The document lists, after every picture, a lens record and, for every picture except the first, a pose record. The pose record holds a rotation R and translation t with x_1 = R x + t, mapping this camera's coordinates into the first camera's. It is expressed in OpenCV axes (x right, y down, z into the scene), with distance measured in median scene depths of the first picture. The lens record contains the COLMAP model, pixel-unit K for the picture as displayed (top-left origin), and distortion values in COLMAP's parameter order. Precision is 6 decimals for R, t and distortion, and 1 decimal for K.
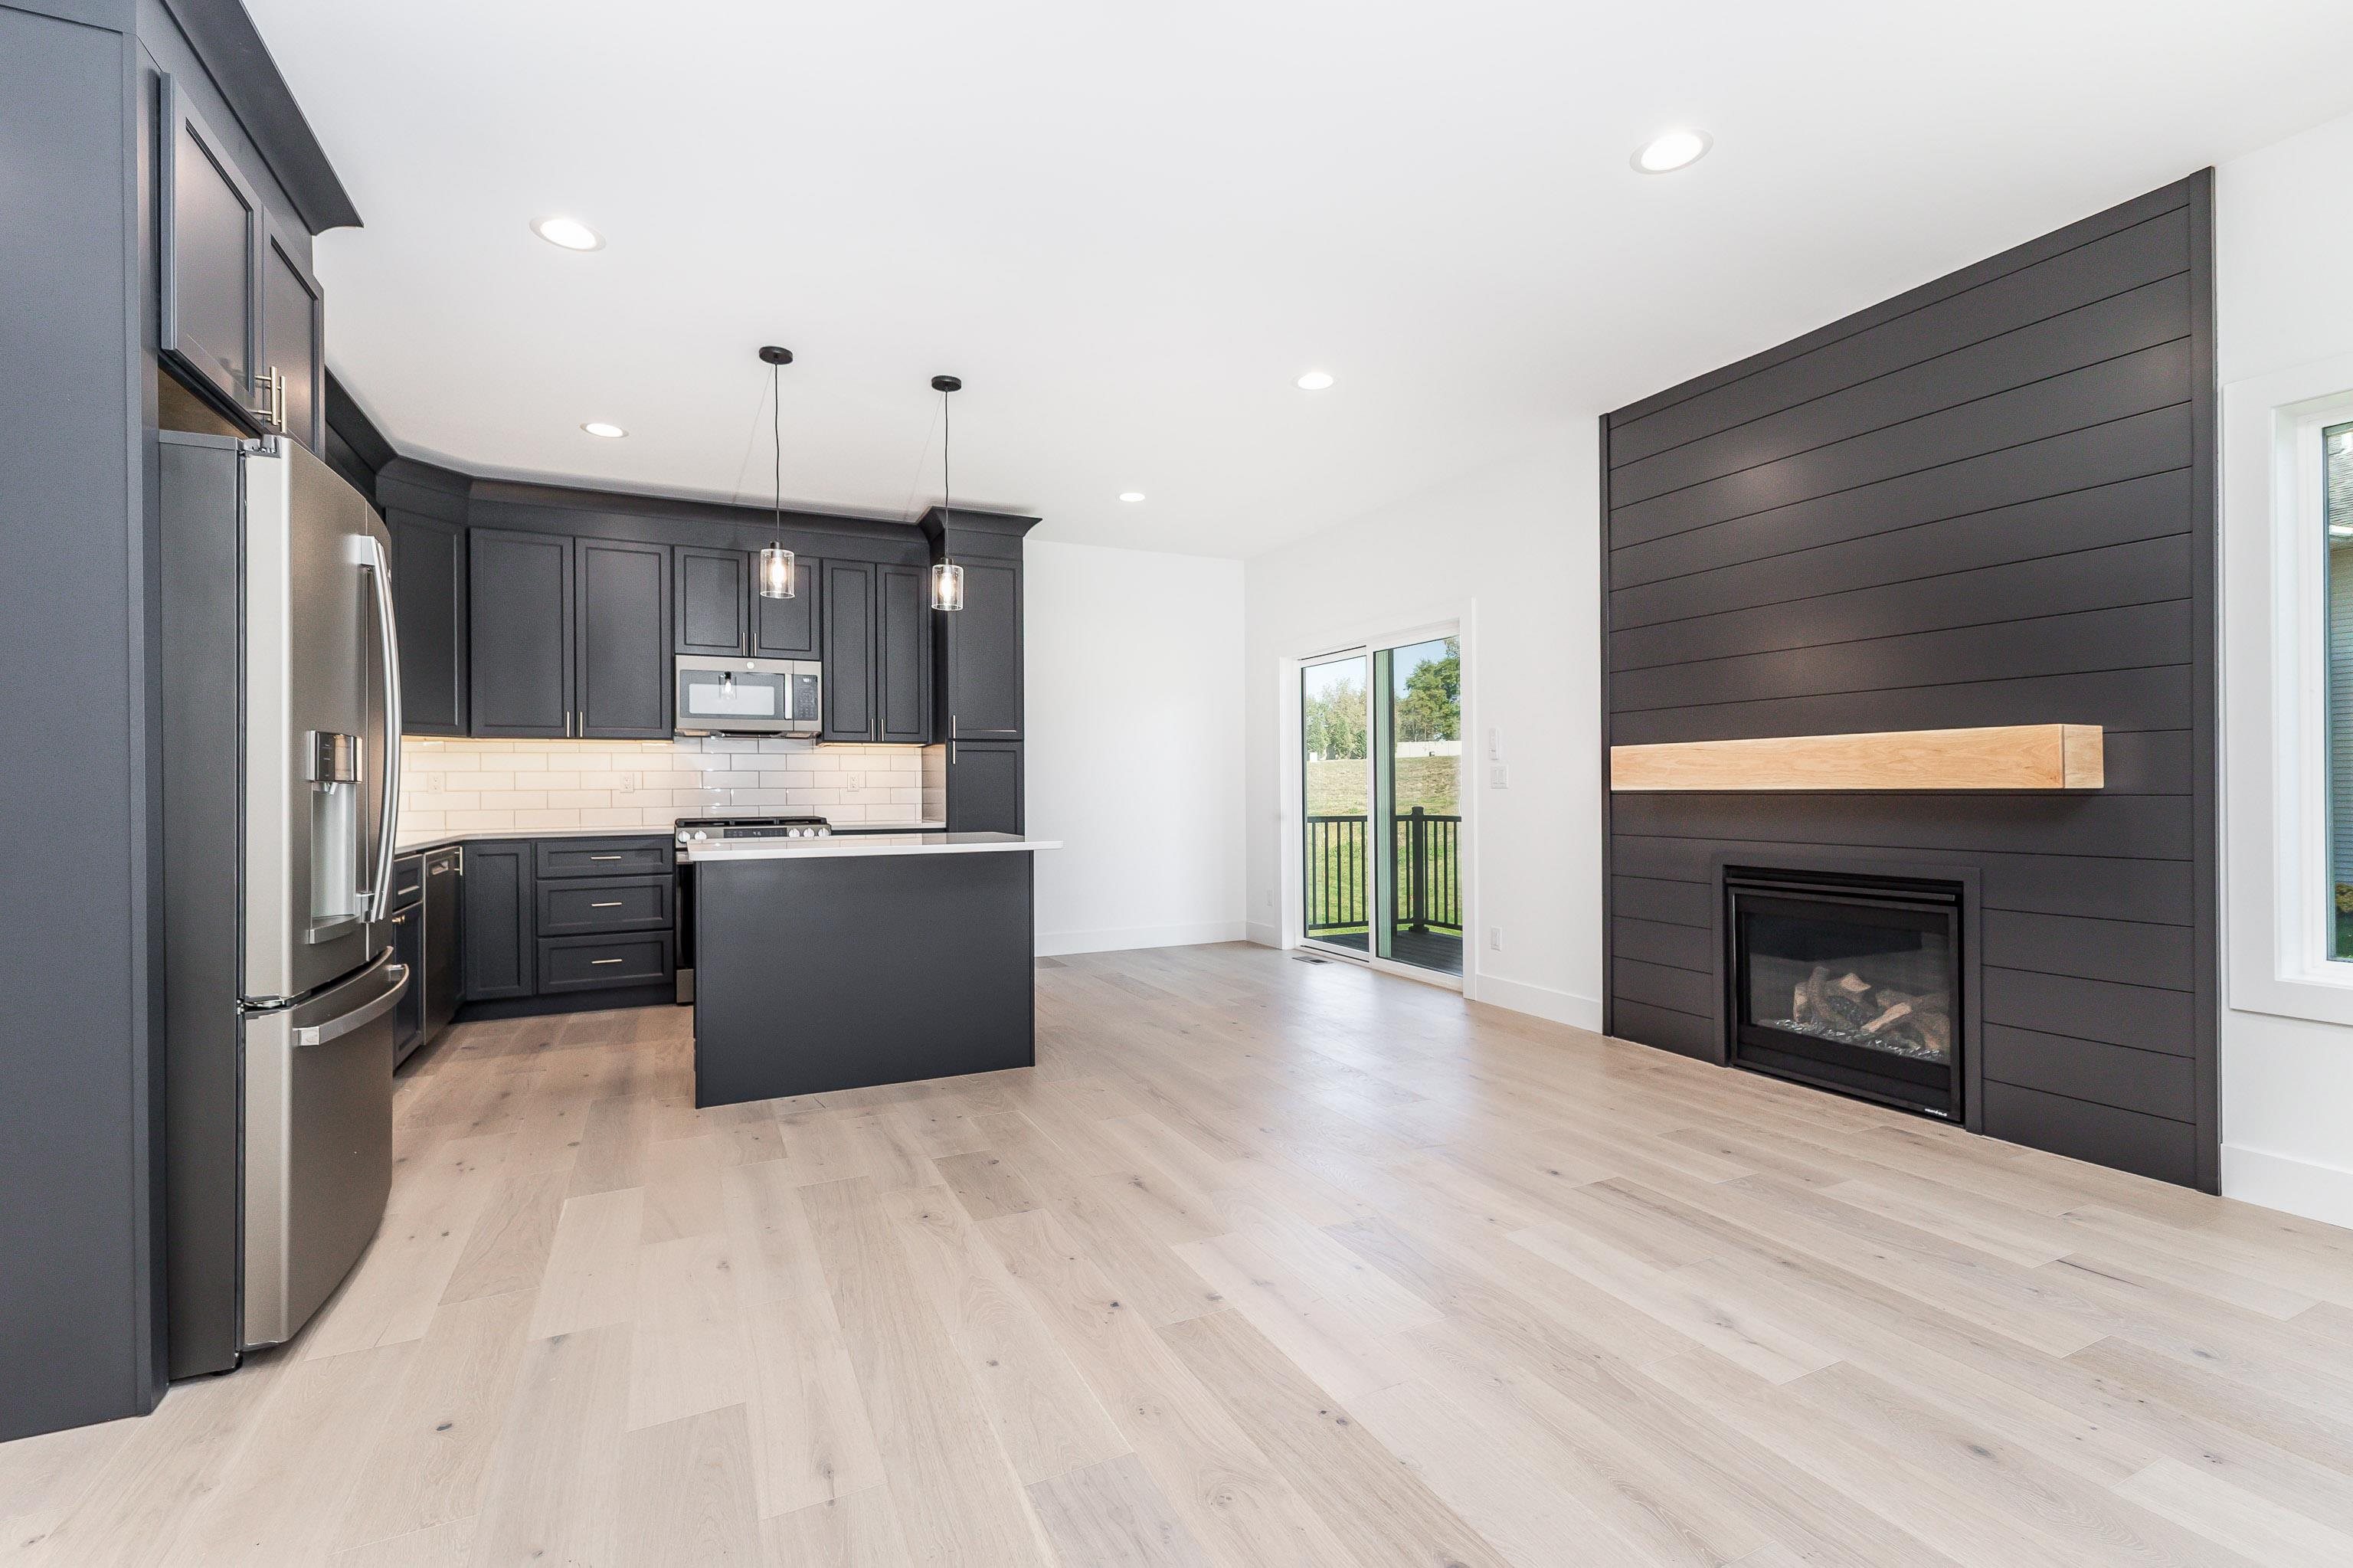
lens RADIAL K [[1024.3, 0, 1170.1], [0, 1024.3, 787.3], [0, 0, 1]] dist [0.011190, -0.000190]
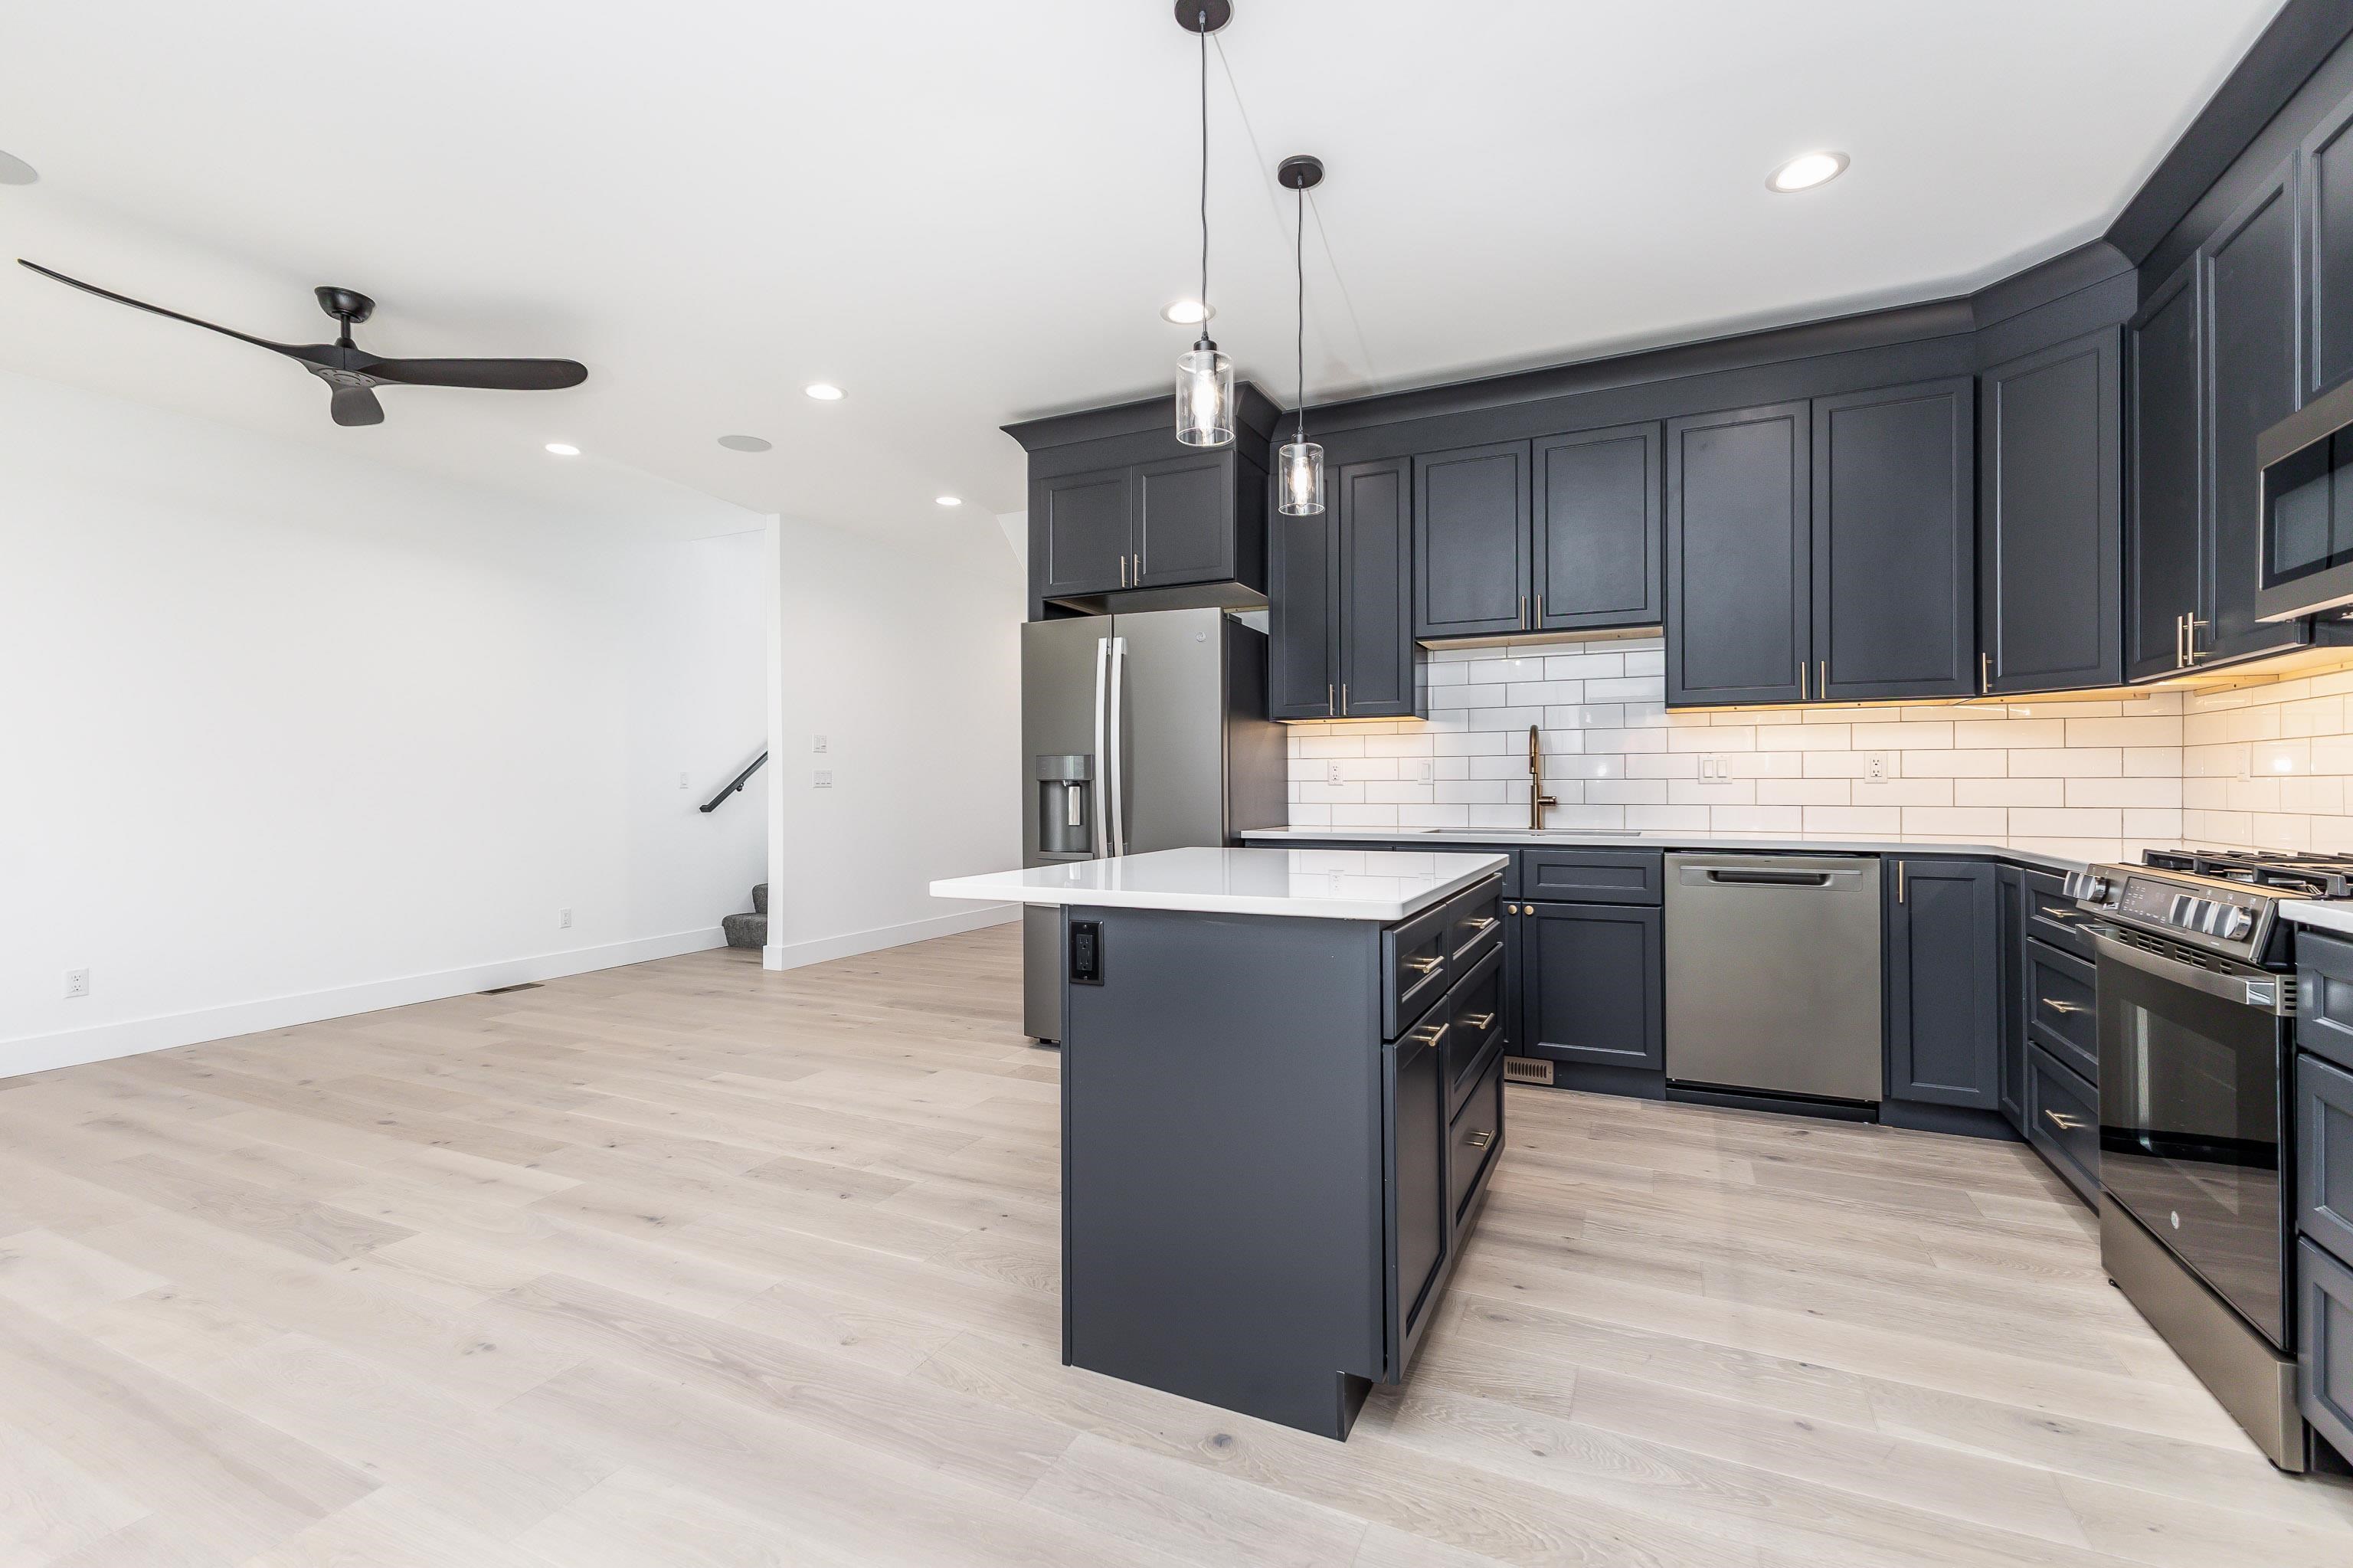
lens RADIAL K [[1031.1, 0, 1179.4], [0, 1031.1, 782.1], [0, 0, 1]] dist [0.024833, -0.009872]
pose [[-0.777834, 0.007098, -0.628430, 0.141558], [0.011440, 0.999930, -0.002866, 0.002508], [0.628366, -0.009419, -0.777861, 1.551793]]
